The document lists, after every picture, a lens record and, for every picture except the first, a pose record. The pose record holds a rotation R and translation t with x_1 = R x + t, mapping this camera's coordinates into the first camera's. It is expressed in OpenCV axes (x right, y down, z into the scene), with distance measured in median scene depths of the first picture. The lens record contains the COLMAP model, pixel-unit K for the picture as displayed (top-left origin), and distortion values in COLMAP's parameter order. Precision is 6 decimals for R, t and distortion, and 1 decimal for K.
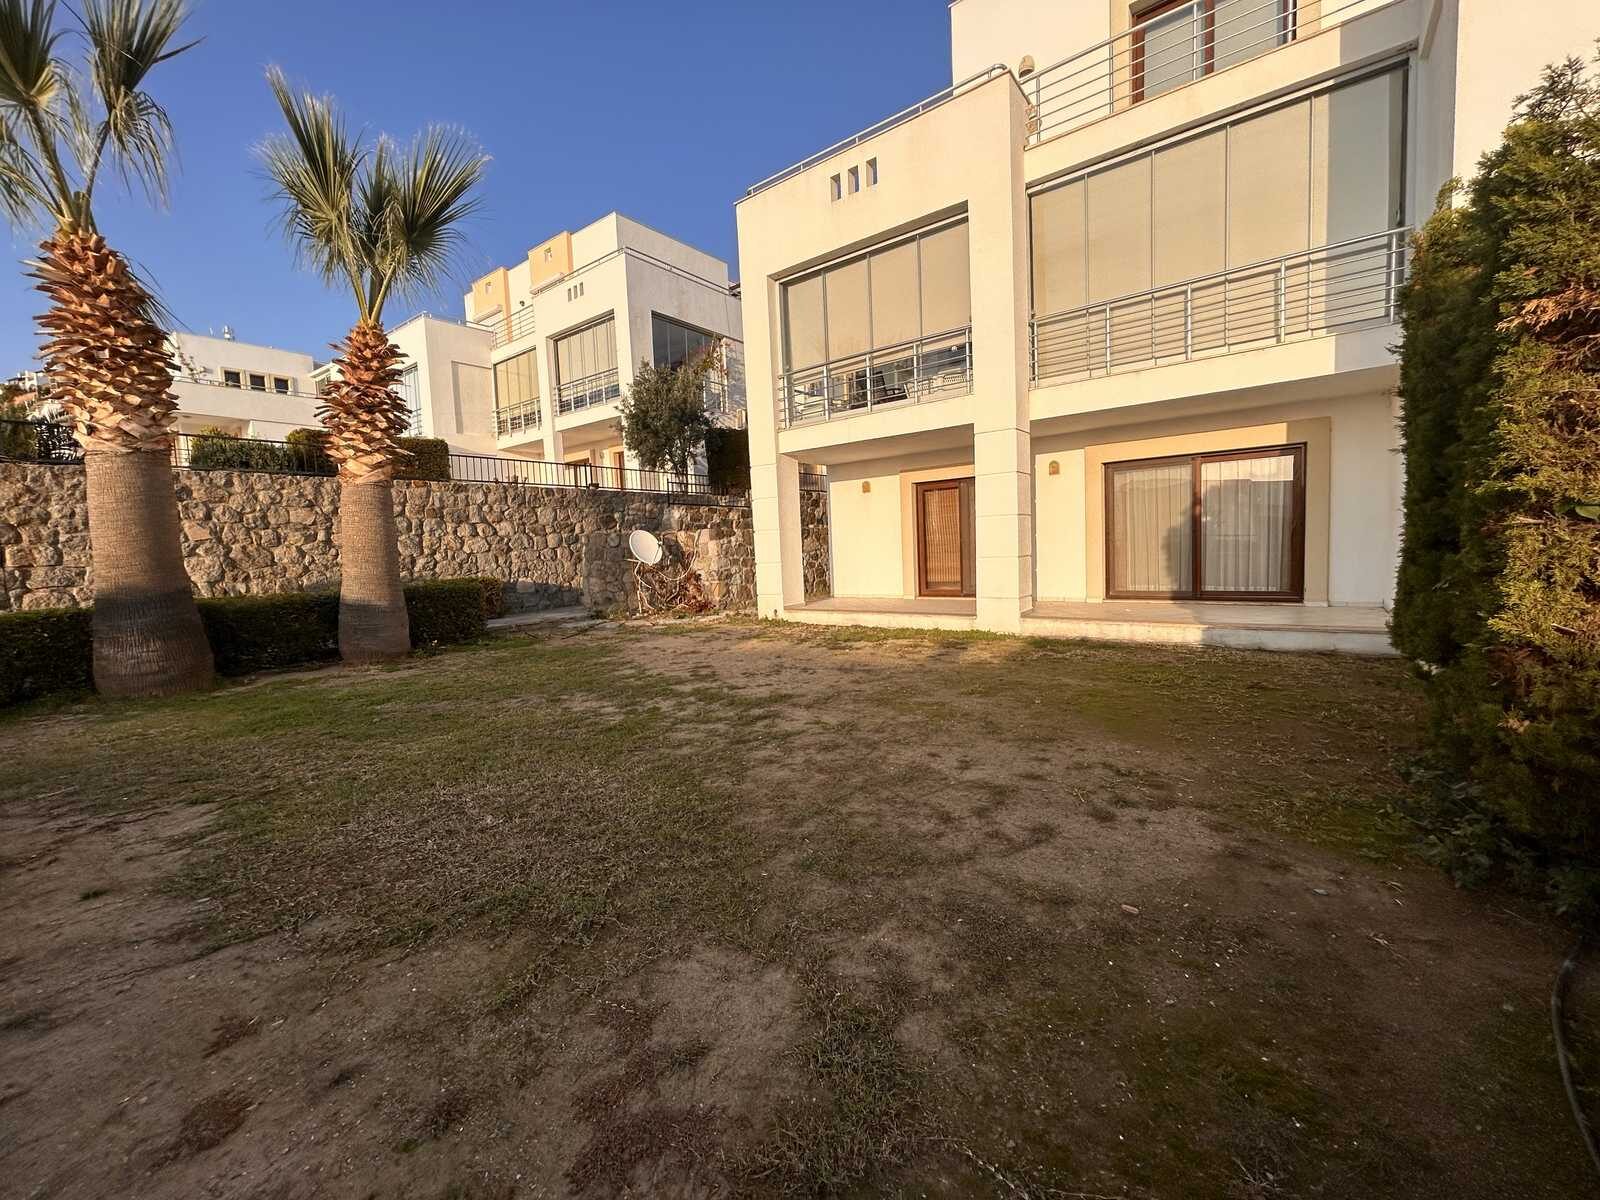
lens RADIAL K [[655.5, 0, 800.0], [0, 655.5, 600.0], [0, 0, 1]] dist [-0.000235, -0.000304]
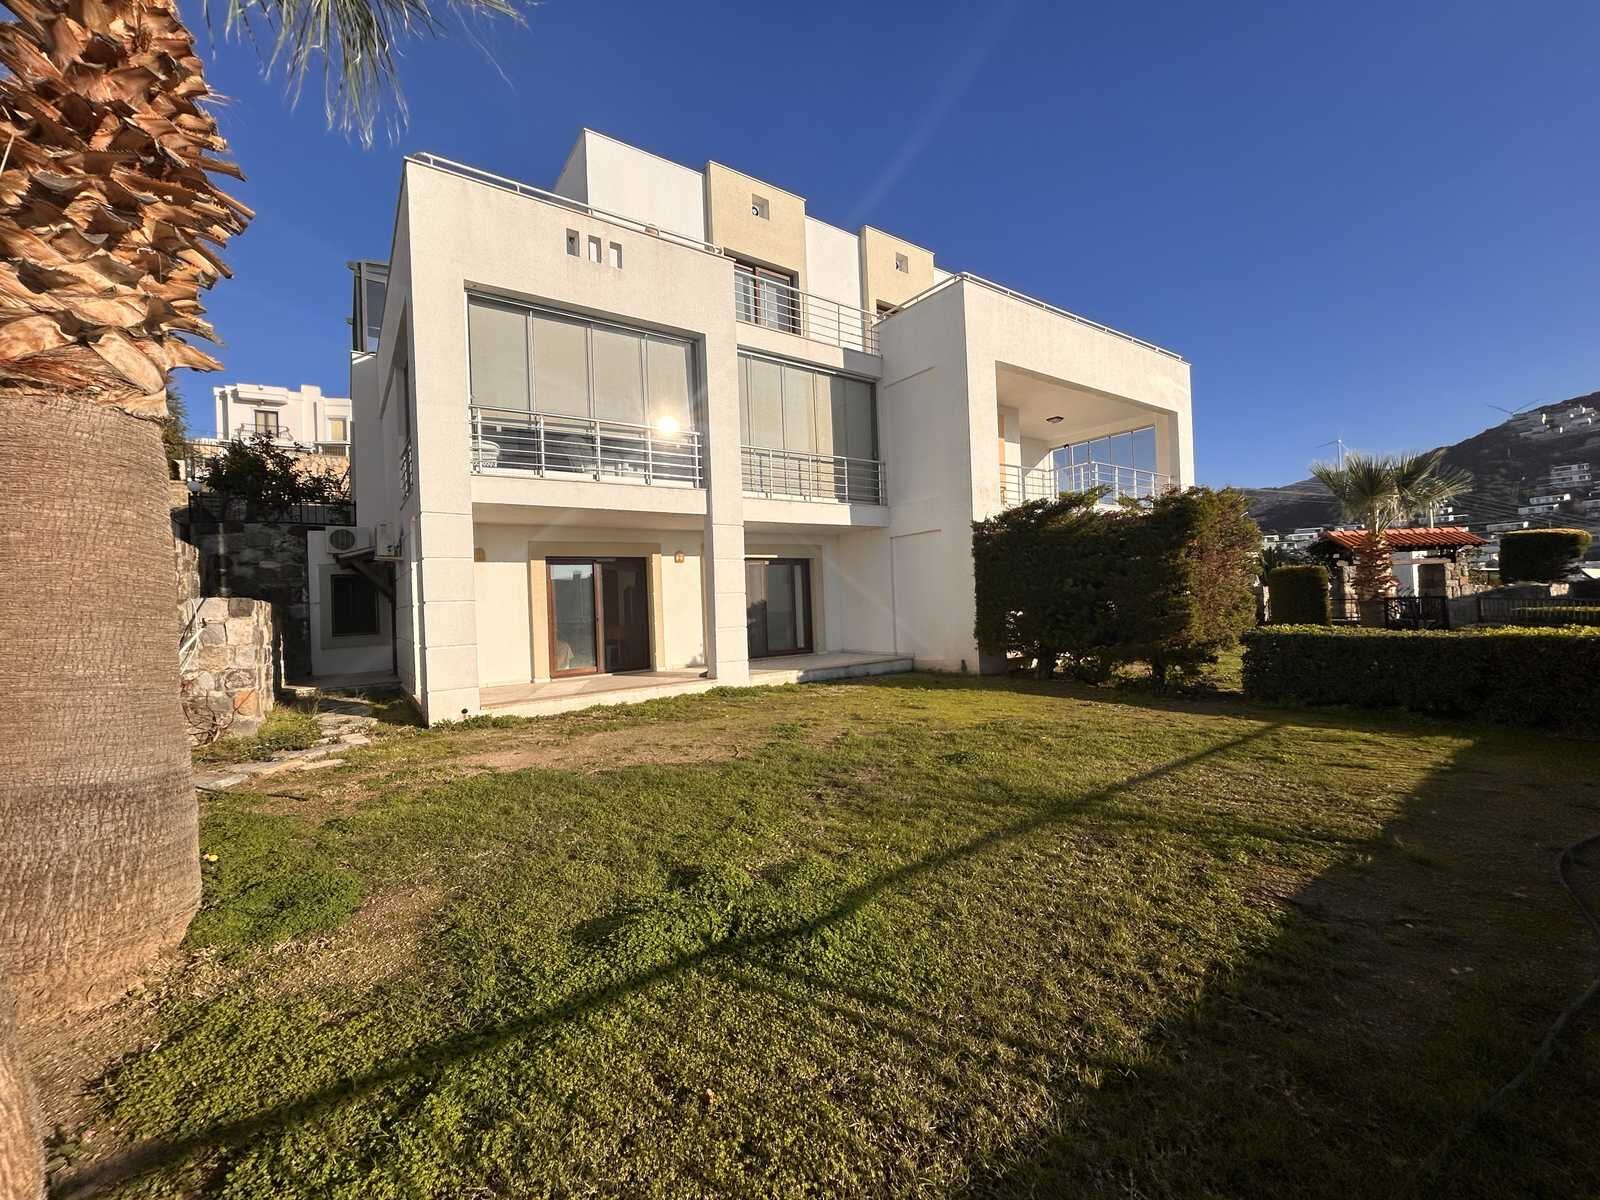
lens RADIAL K [[655.5, 0, 800.0], [0, 655.5, 600.0], [0, 0, 1]] dist [-0.000235, -0.000304]
pose [[0.298358, 0.032690, 0.953894, -0.740068], [0.106928, 0.991977, -0.067440, -0.019015], [-0.948445, 0.122119, 0.292469, 0.479957]]
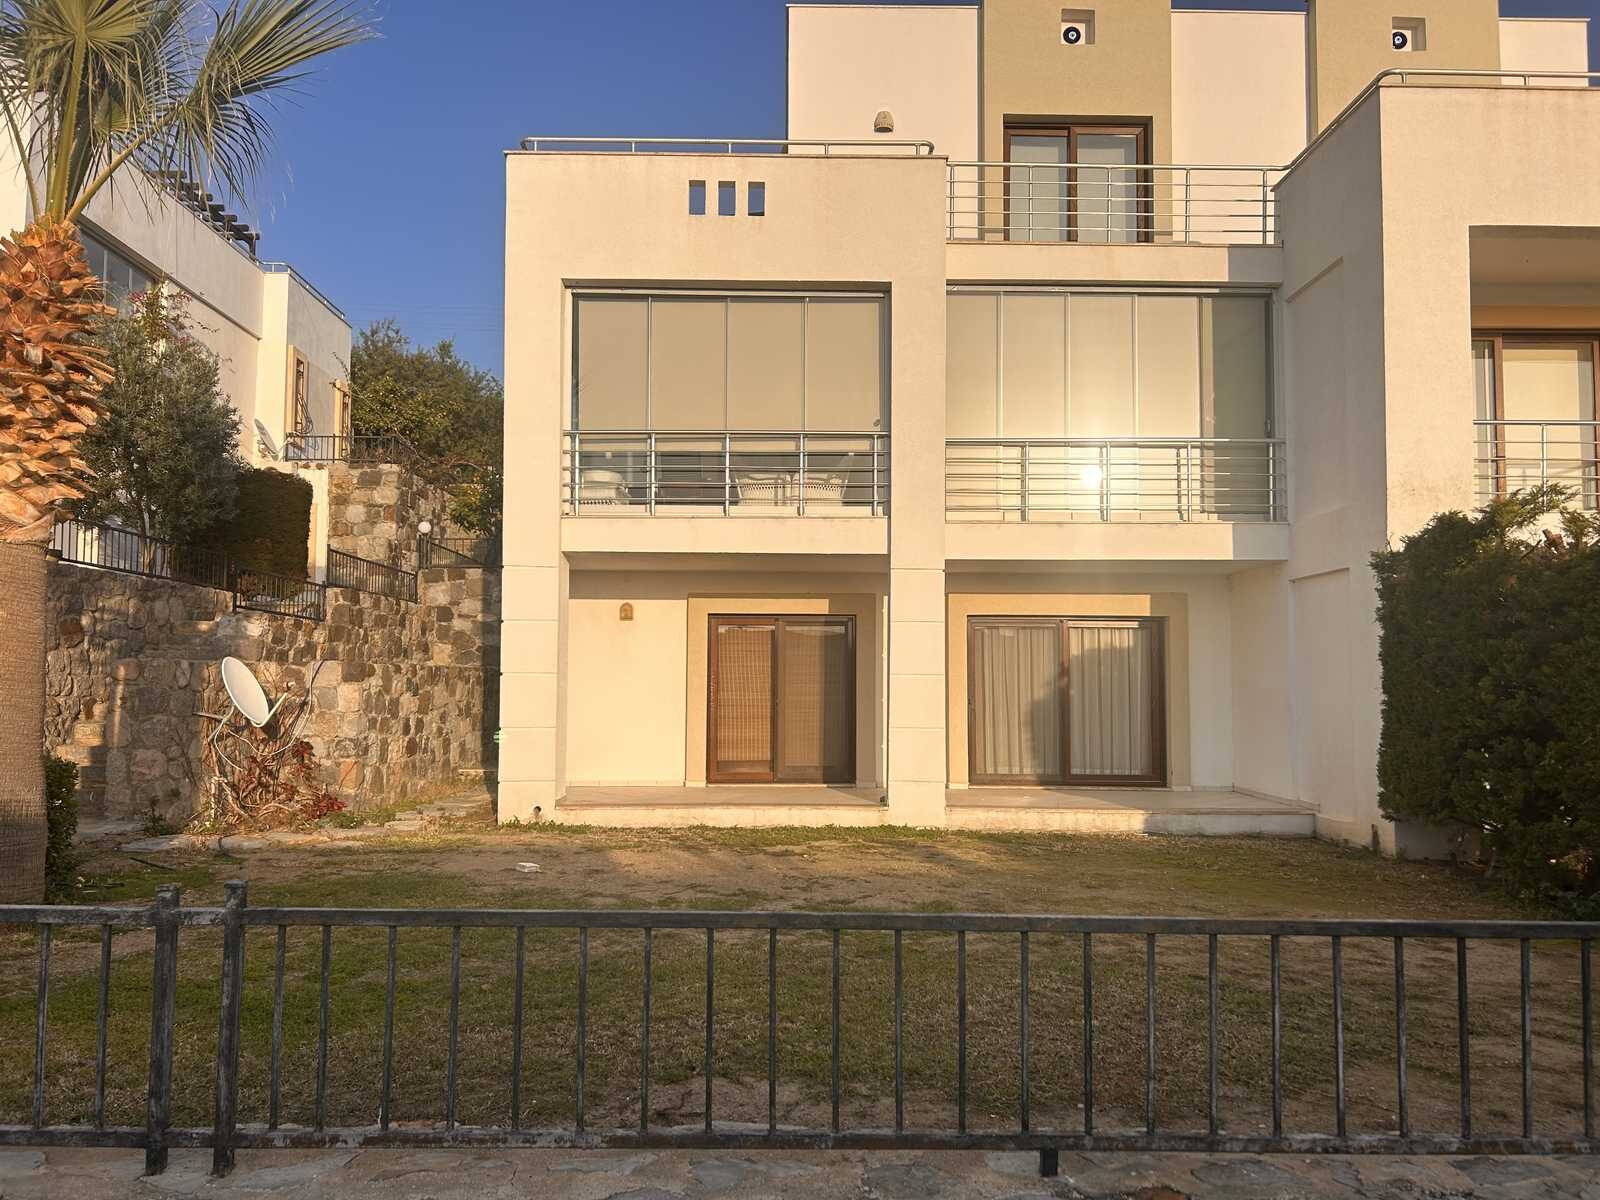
lens RADIAL K [[1191.5, 0, 834.8], [0, 1191.5, 619.0], [0, 0, 1]] dist [0.046641, 0.000580]
pose [[0.778103, 0.083471, 0.622566, -0.603611], [0.012228, 0.988931, -0.147874, 0.012146], [-0.628017, 0.122674, 0.768469, -0.032163]]
